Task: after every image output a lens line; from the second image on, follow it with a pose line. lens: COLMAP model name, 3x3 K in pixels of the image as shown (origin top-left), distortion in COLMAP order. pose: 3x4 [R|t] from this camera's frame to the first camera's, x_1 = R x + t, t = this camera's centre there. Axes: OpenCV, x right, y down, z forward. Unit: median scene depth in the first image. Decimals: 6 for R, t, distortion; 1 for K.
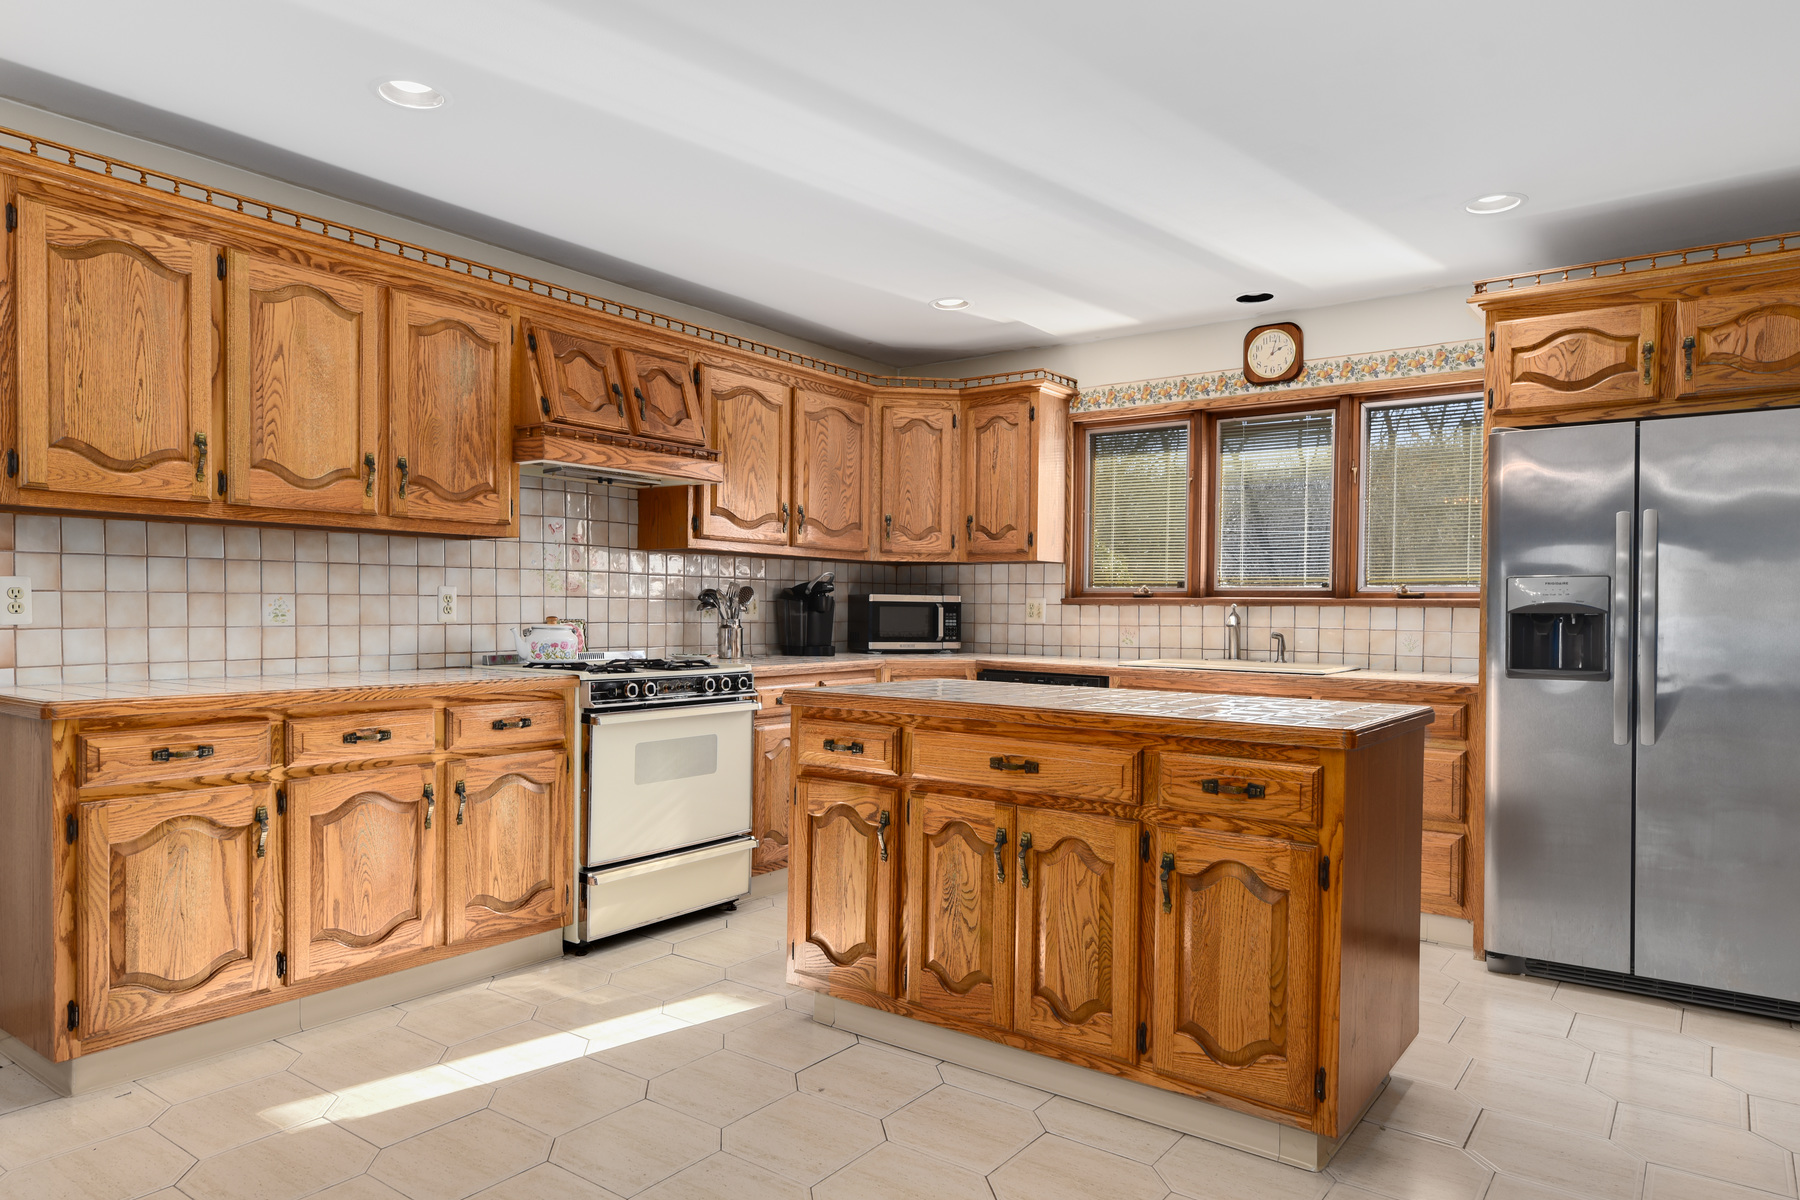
lens RADIAL K [[1122.1, 0, 896.7], [0, 1122.1, 611.3], [0, 0, 1]] dist [0.007338, 0.000959]
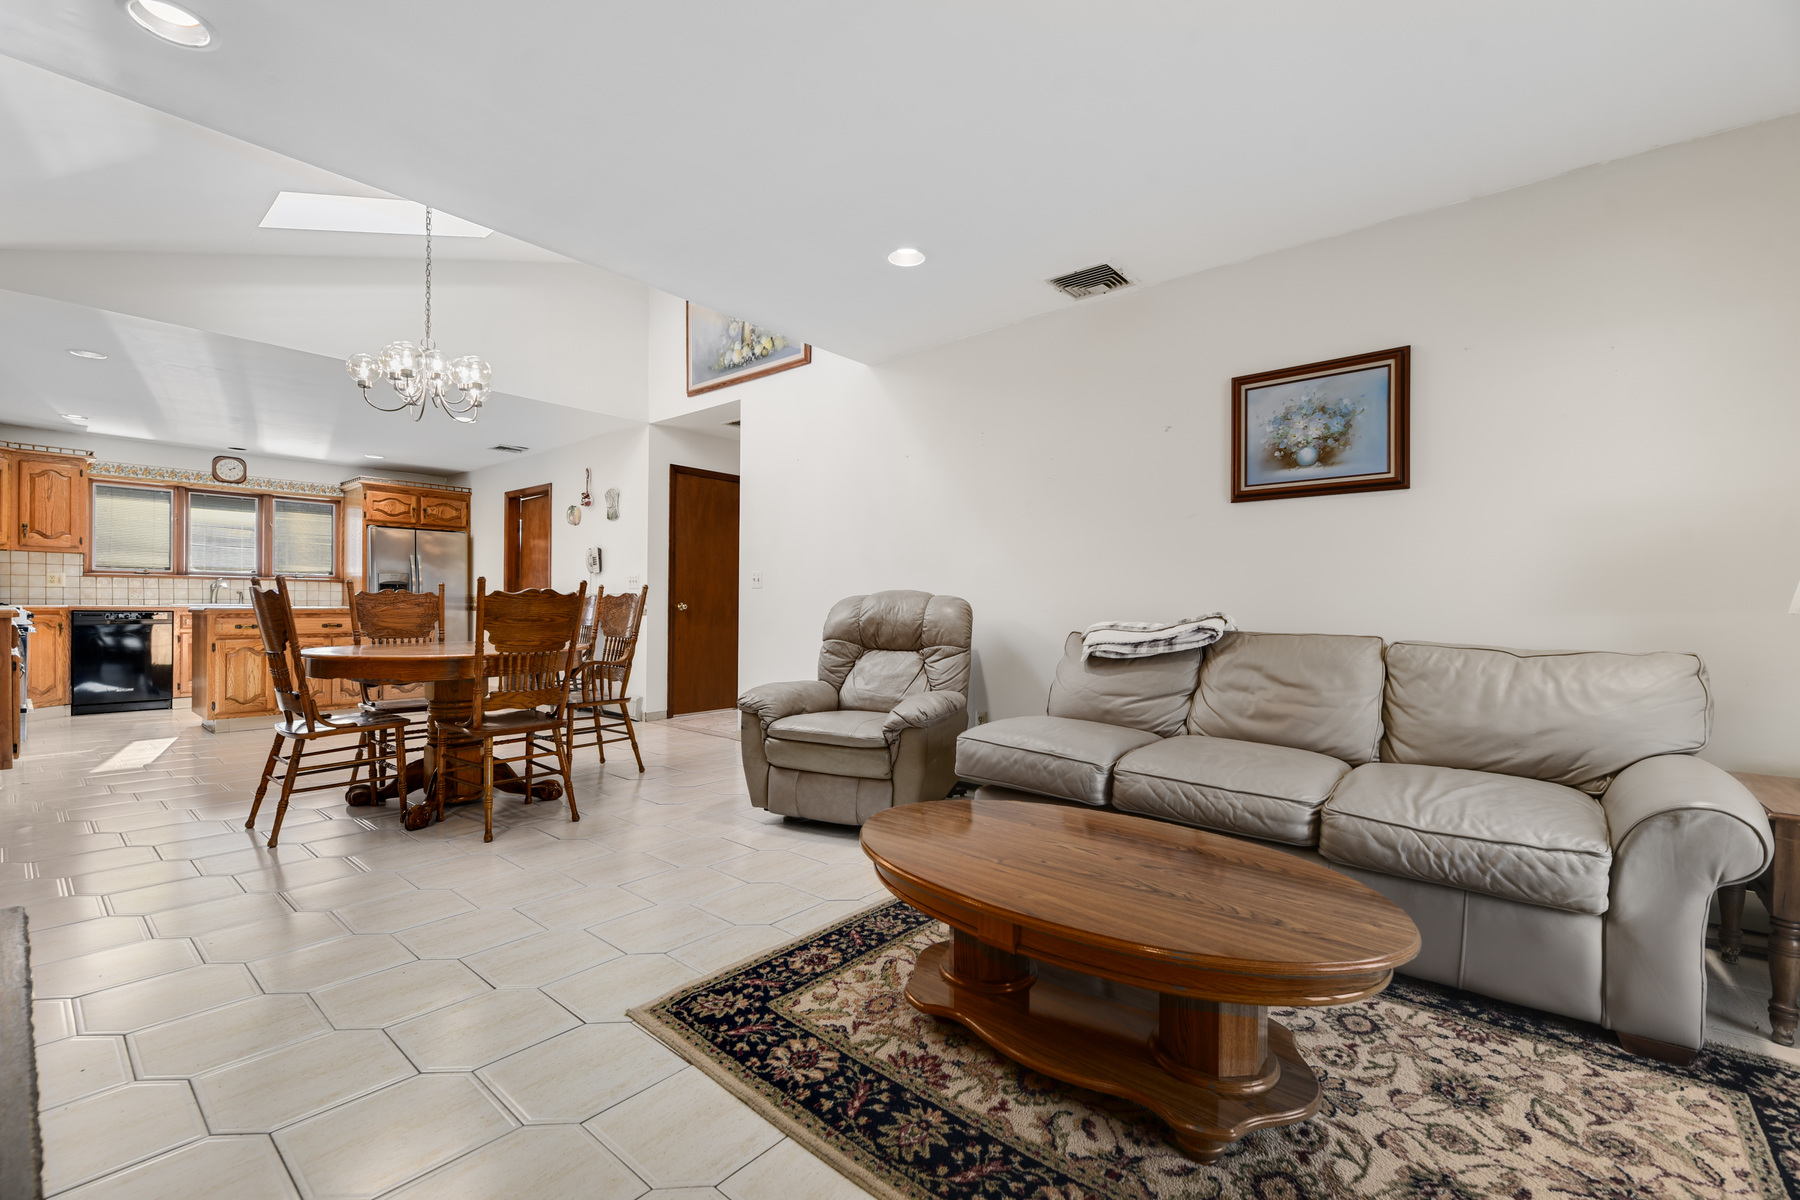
lens RADIAL K [[770.0, 0, 898.6], [0, 770.0, 600.4], [0, 0, 1]] dist [-0.000200, -0.000032]
pose [[0.073168, -0.005804, 0.997303, -1.600644], [-0.006171, 0.999961, 0.006272, 0.027066], [-0.997301, -0.006613, 0.073129, -0.675801]]
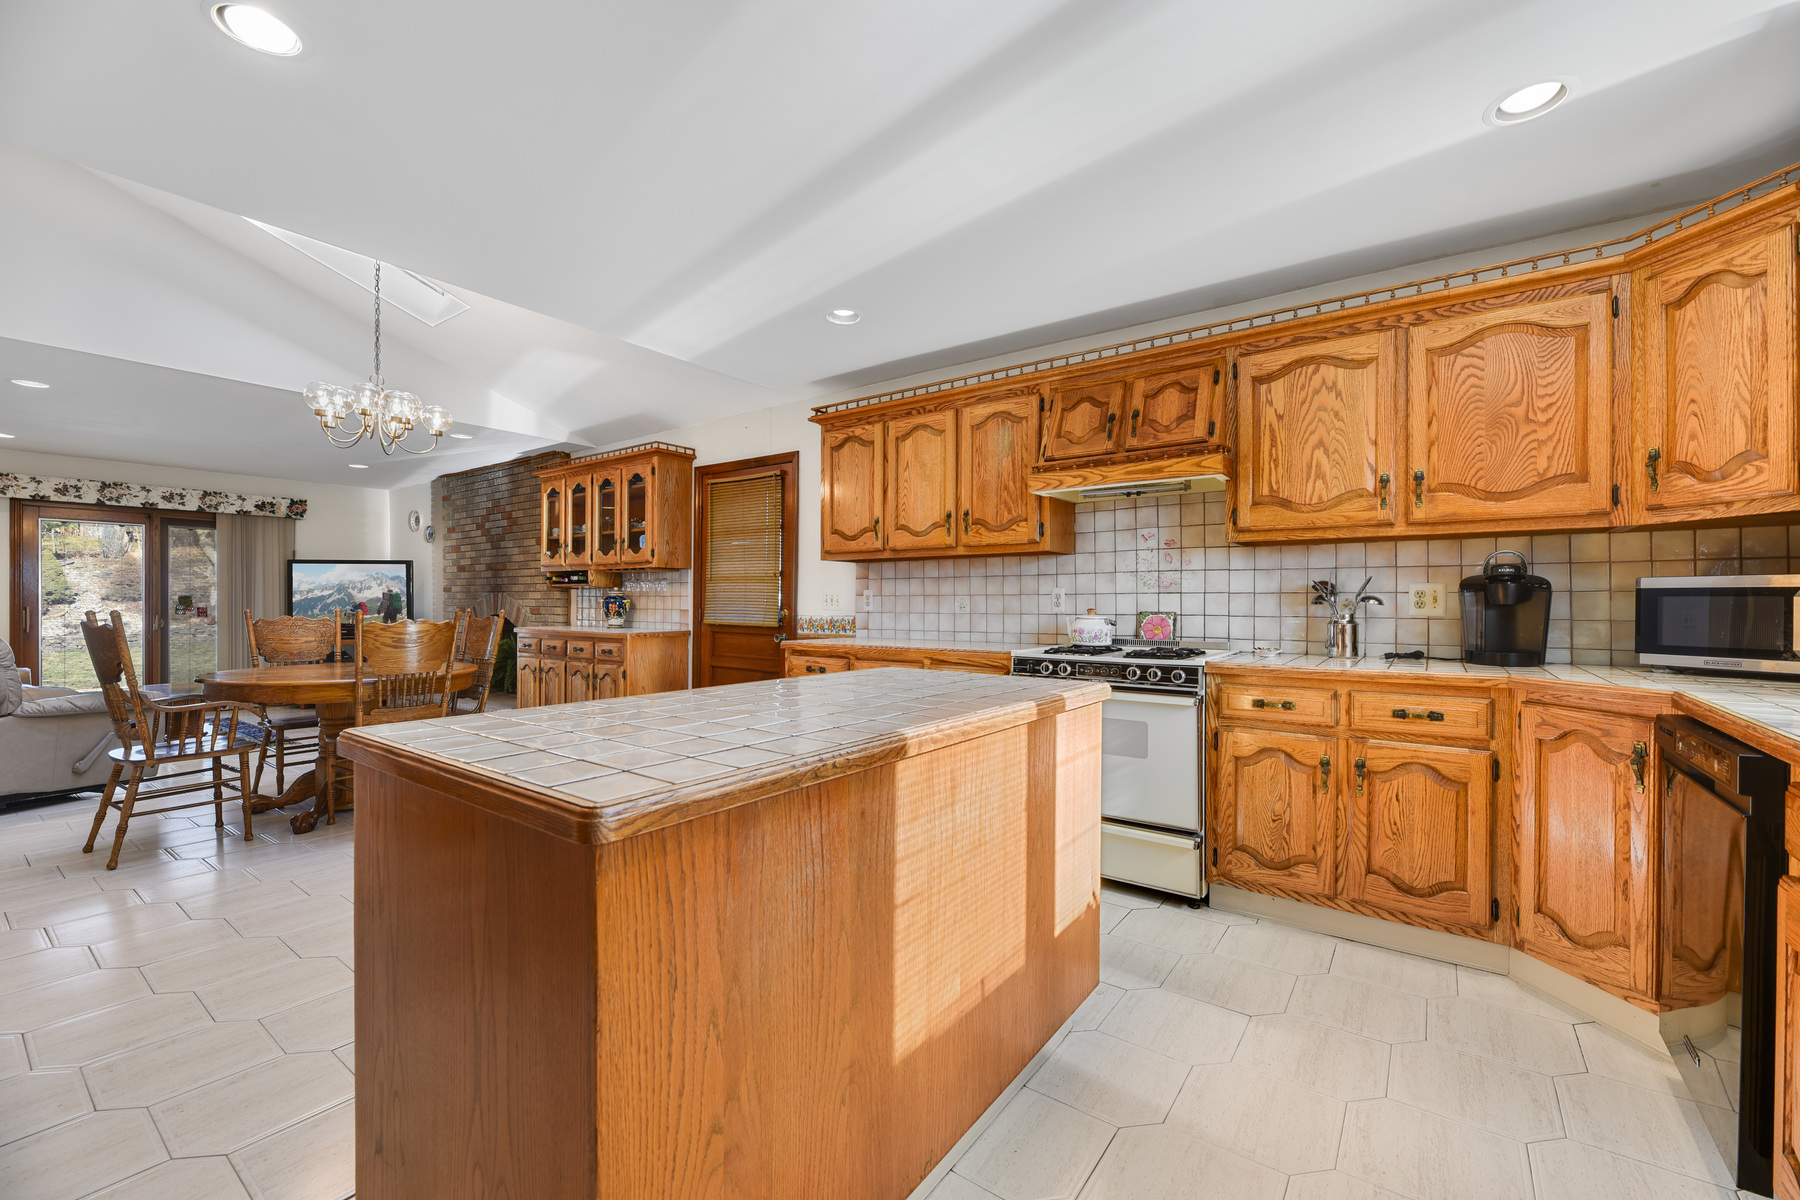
lens RADIAL K [[782.5, 0, 896.2], [0, 782.5, 599.9], [0, 0, 1]] dist [-0.000517, 0.000125]
pose [[-0.033735, -0.009427, -0.999386, 0.612086], [-0.002001, 0.999954, -0.009364, 0.003406], [0.999429, 0.001684, -0.033752, 0.838354]]
